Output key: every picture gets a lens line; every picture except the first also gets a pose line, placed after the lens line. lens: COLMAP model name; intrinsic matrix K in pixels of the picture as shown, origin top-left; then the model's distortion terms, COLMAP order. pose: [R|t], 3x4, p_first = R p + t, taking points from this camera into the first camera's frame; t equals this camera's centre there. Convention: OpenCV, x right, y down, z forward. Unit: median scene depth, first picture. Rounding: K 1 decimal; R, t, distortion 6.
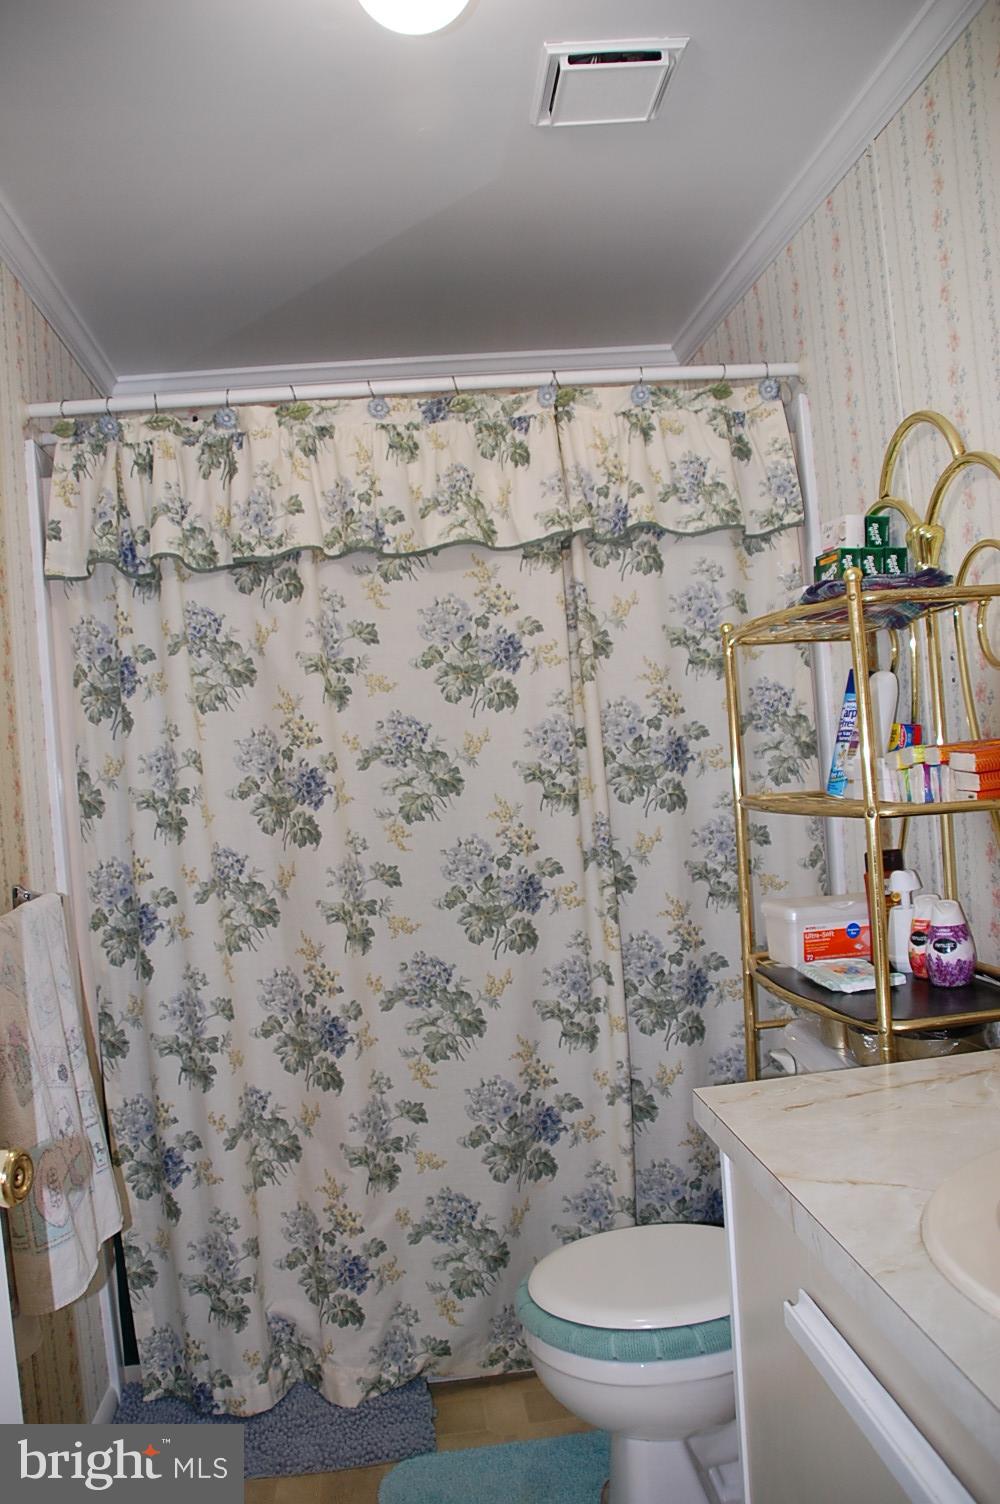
lens RADIAL K [[1180.5, 0, 499.0], [0, 1180.5, 759.1], [0, 0, 1]] dist [-0.164228, 0.114683]
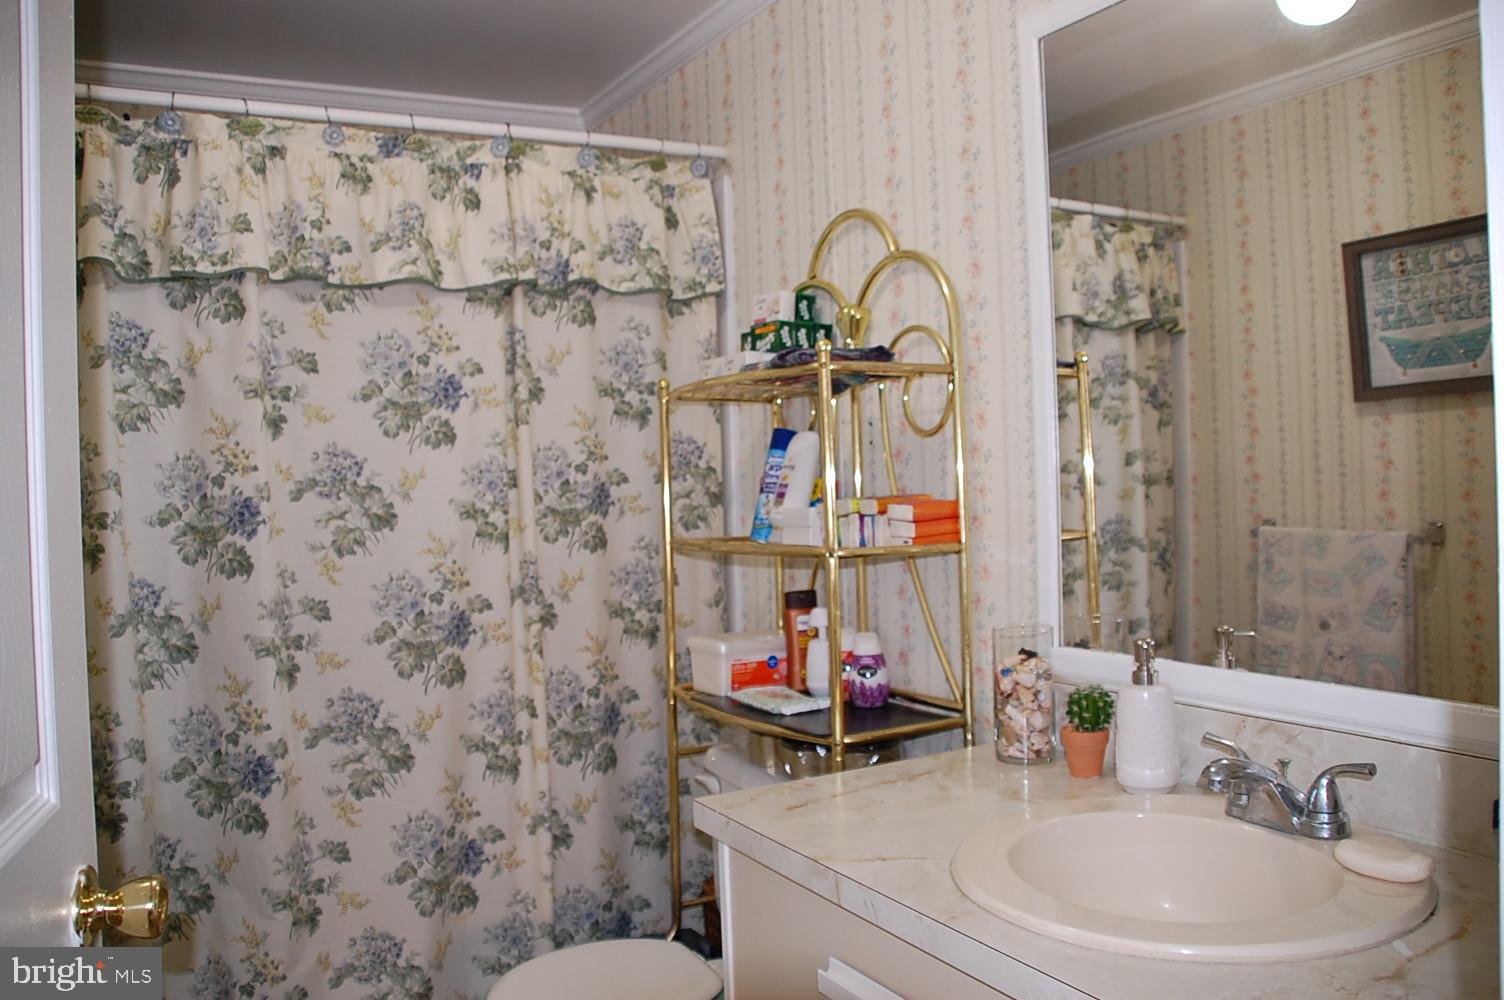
lens RADIAL K [[1180.5, 0, 743.5], [0, 1180.5, 485.5], [0, 0, 1]] dist [-0.164228, 0.114683]
pose [[0.917126, 0.045443, 0.395998, -0.154183], [-0.035756, 0.998854, -0.031812, 0.013442], [-0.396990, 0.015016, 0.917700, -0.025658]]
